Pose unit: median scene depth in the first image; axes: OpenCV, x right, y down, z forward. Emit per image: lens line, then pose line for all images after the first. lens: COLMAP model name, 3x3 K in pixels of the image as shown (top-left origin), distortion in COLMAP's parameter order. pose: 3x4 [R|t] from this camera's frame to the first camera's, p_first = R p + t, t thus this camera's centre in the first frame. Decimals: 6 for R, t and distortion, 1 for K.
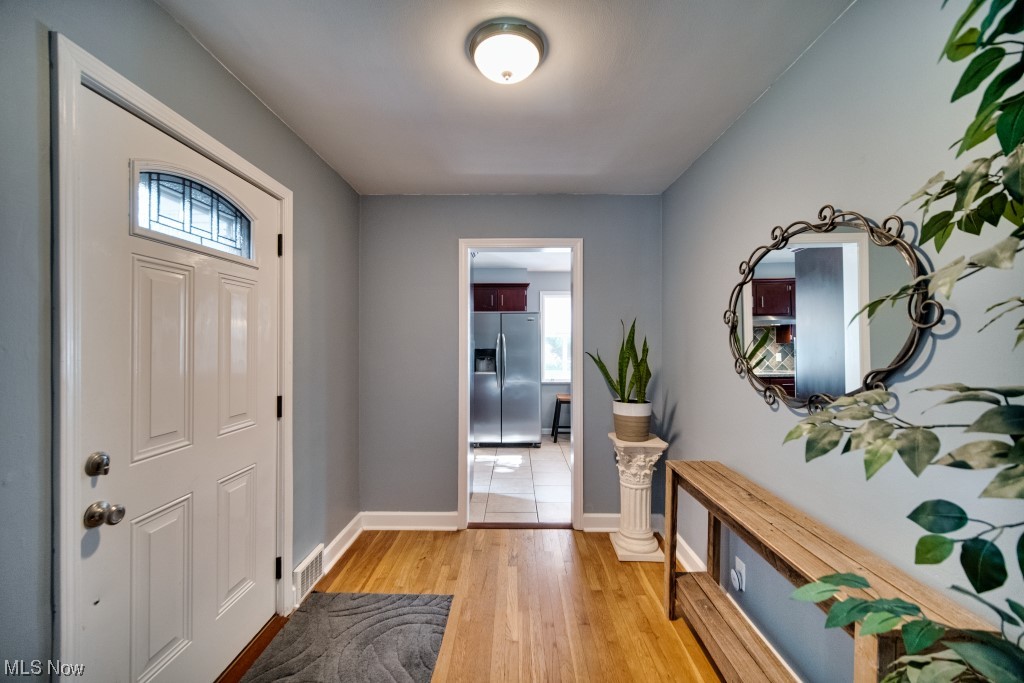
lens RADIAL K [[407.3, 0, 507.0], [0, 407.3, 342.3], [0, 0, 1]] dist [0.000430, 0.000339]
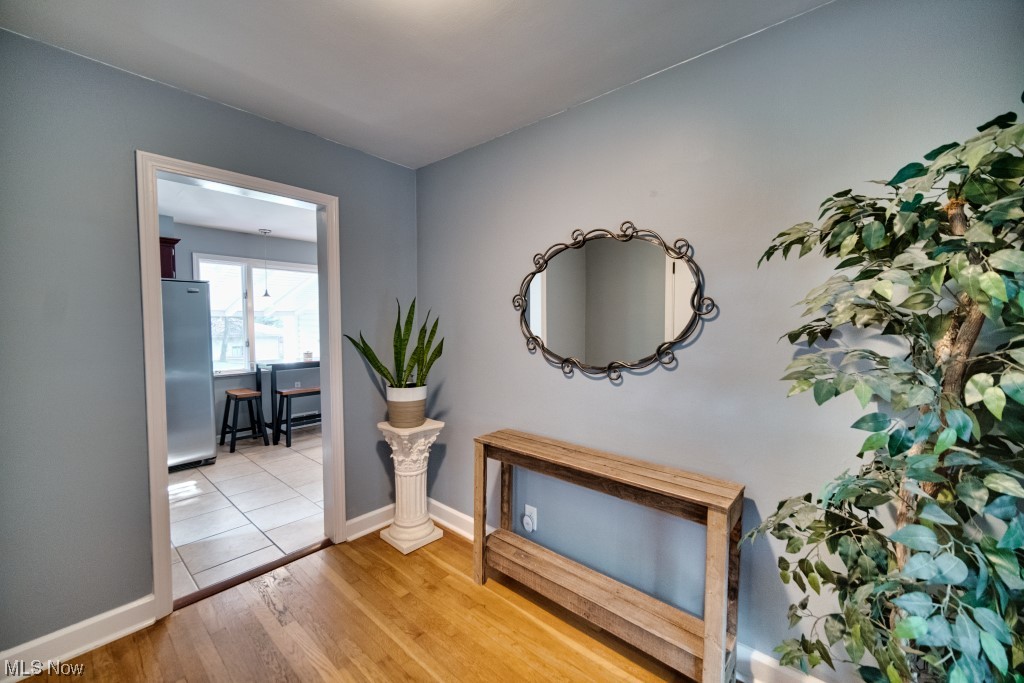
lens RADIAL K [[407.3, 0, 507.0], [0, 407.3, 342.3], [0, 0, 1]] dist [0.000430, 0.000339]
pose [[0.646484, -0.034689, 0.762139, -0.270499], [-0.001328, 0.998913, 0.046592, 0.000073], [-0.762926, -0.031133, 0.645735, 0.222339]]
